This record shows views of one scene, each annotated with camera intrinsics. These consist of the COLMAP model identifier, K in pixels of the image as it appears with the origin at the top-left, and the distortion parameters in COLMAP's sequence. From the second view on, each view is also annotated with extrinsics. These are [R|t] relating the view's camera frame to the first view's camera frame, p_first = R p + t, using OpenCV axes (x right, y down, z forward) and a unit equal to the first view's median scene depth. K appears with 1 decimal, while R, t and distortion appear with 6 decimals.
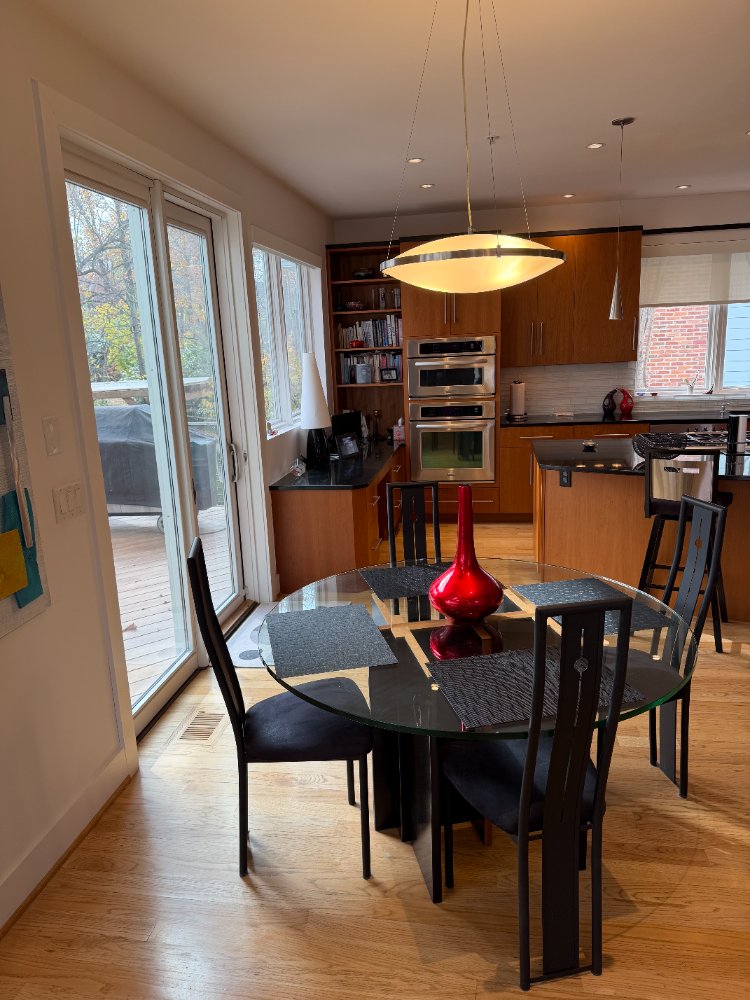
lens RADIAL K [[693.1, 0, 375.3], [0, 693.1, 504.4], [0, 0, 1]] dist [0.092973, -0.119889]
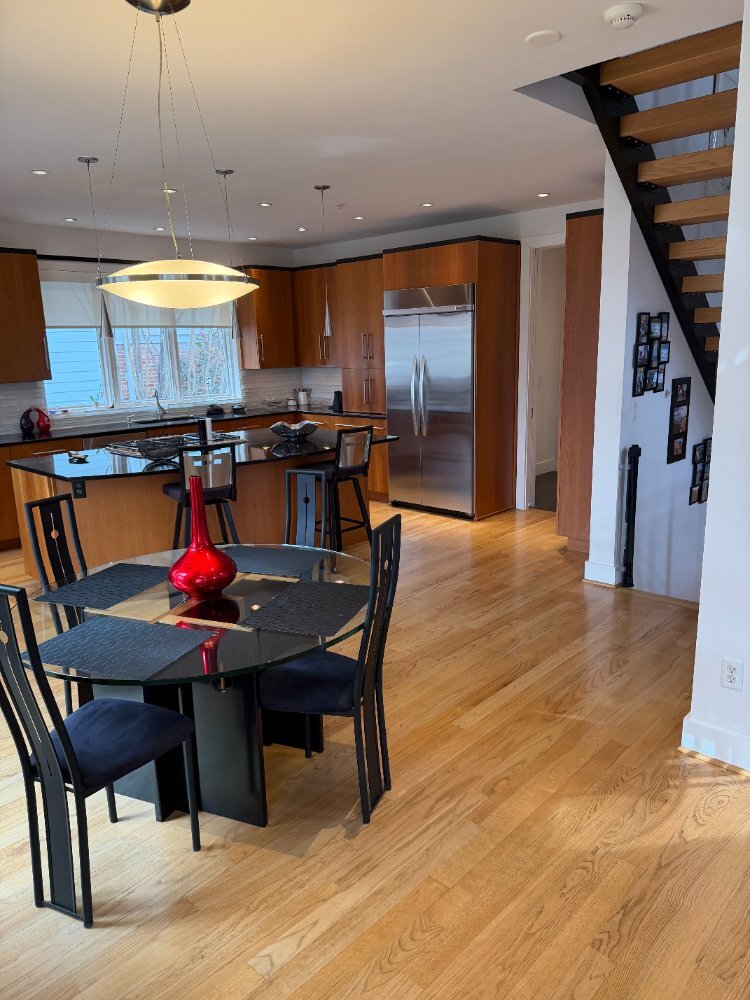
lens RADIAL K [[695.0, 0, 378.1], [0, 695.0, 503.1], [0, 0, 1]] dist [0.135281, -0.227296]
pose [[0.558401, -0.161868, 0.813626, -0.239577], [0.193021, 0.979212, 0.062337, 0.000863], [-0.806803, 0.122238, 0.578037, 0.036151]]
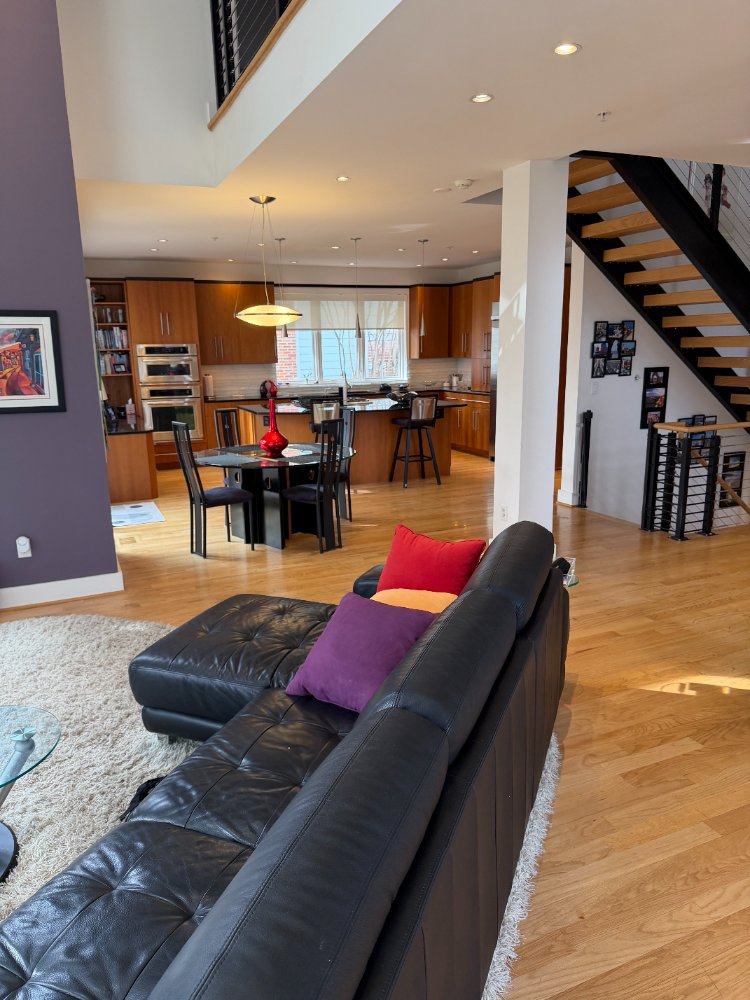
lens RADIAL K [[695.6, 0, 371.3], [0, 695.6, 502.2], [0, 0, 1]] dist [0.112590, -0.172779]
pose [[0.840394, -0.094817, 0.533617, -0.368698], [0.107786, 0.994150, 0.006895, 0.141614], [-0.531150, 0.051722, 0.845698, -0.519026]]
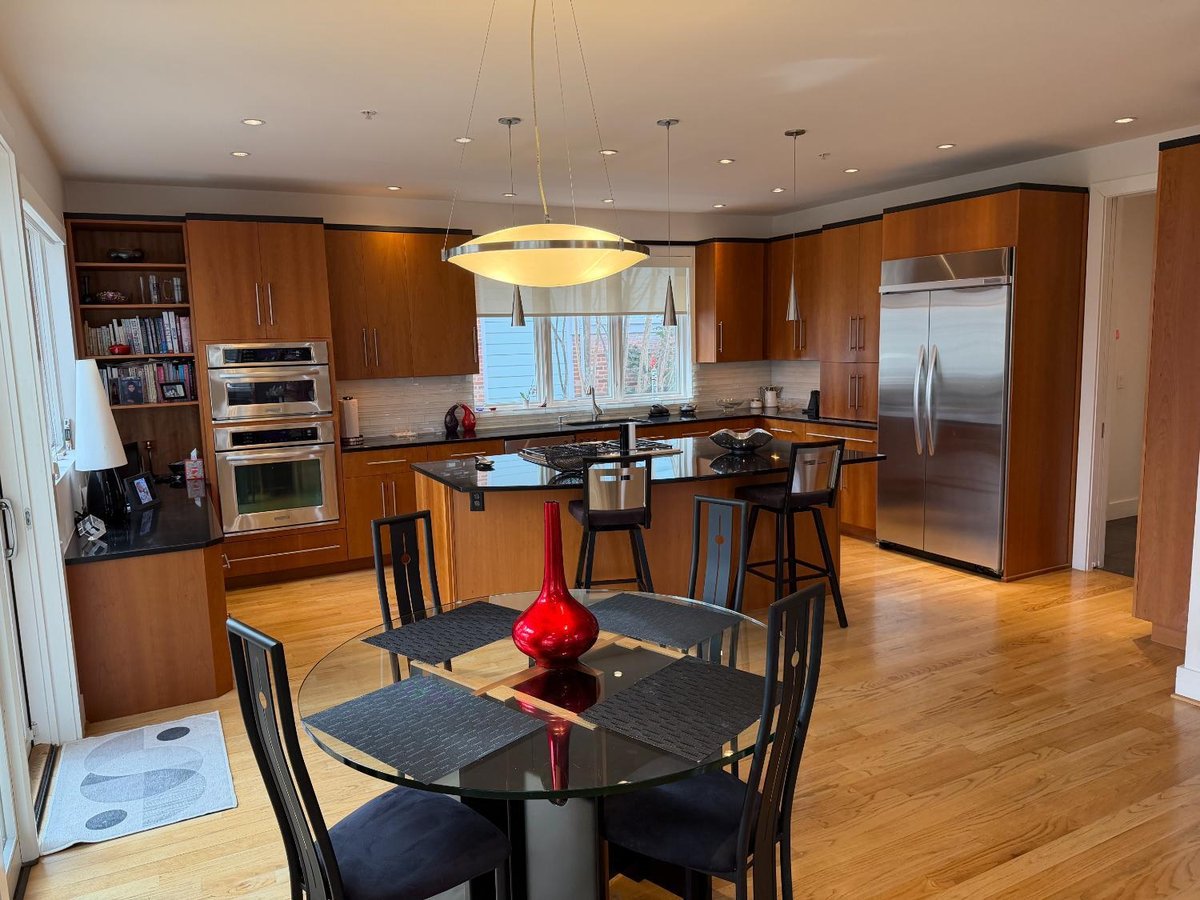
lens RADIAL K [[834.0, 0, 590.6], [0, 834.0, 453.6], [0, 0, 1]] dist [0.135281, -0.227296]
pose [[0.807661, -0.062306, 0.586346, -0.163466], [0.128896, 0.989008, -0.072454, -0.001793], [-0.575386, 0.134096, 0.806814, 0.044587]]
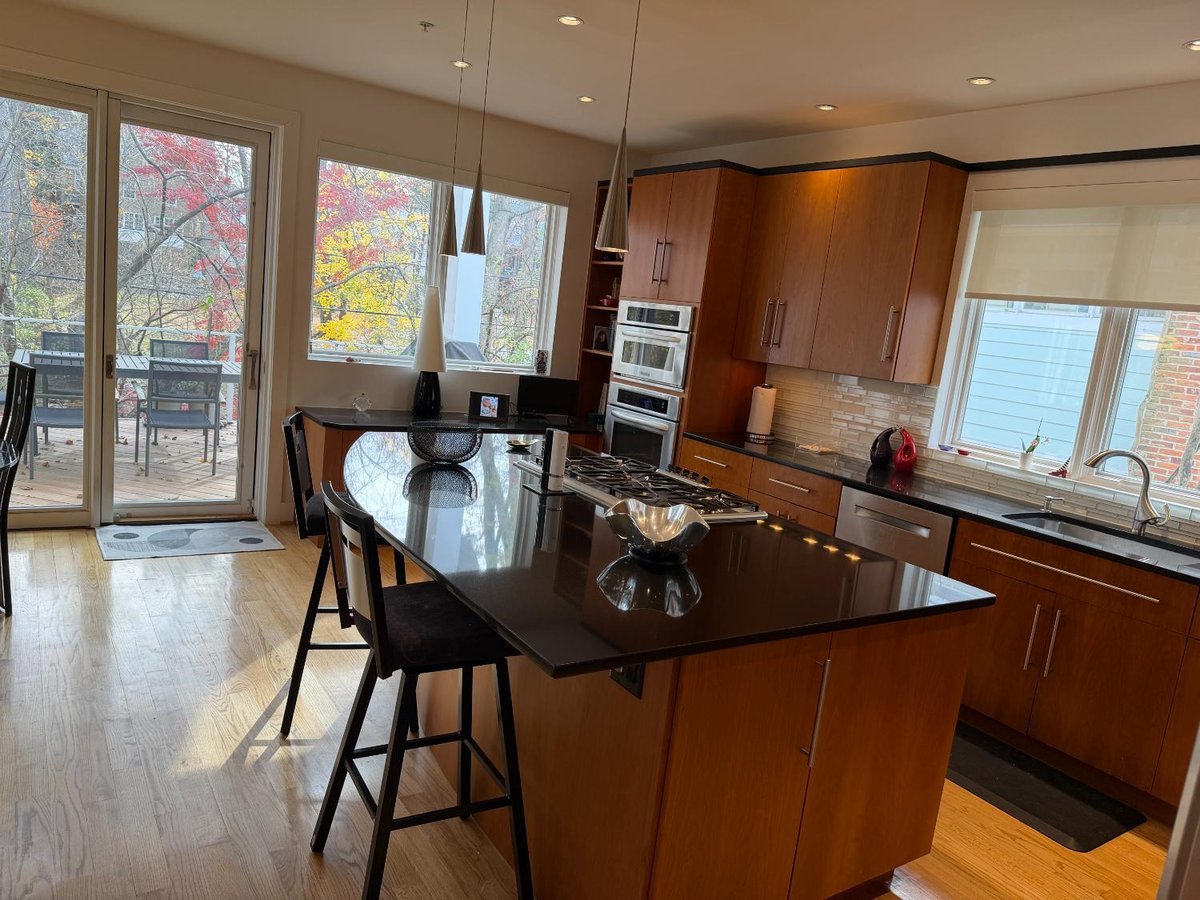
lens RADIAL K [[834.0, 0, 590.6], [0, 834.0, 453.6], [0, 0, 1]] dist [0.135281, -0.227296]
pose [[0.668717, 0.239708, -0.703817, 0.726866], [-0.303624, 0.952119, 0.035793, -0.098050], [0.678697, 0.189760, 0.709479, 0.352910]]
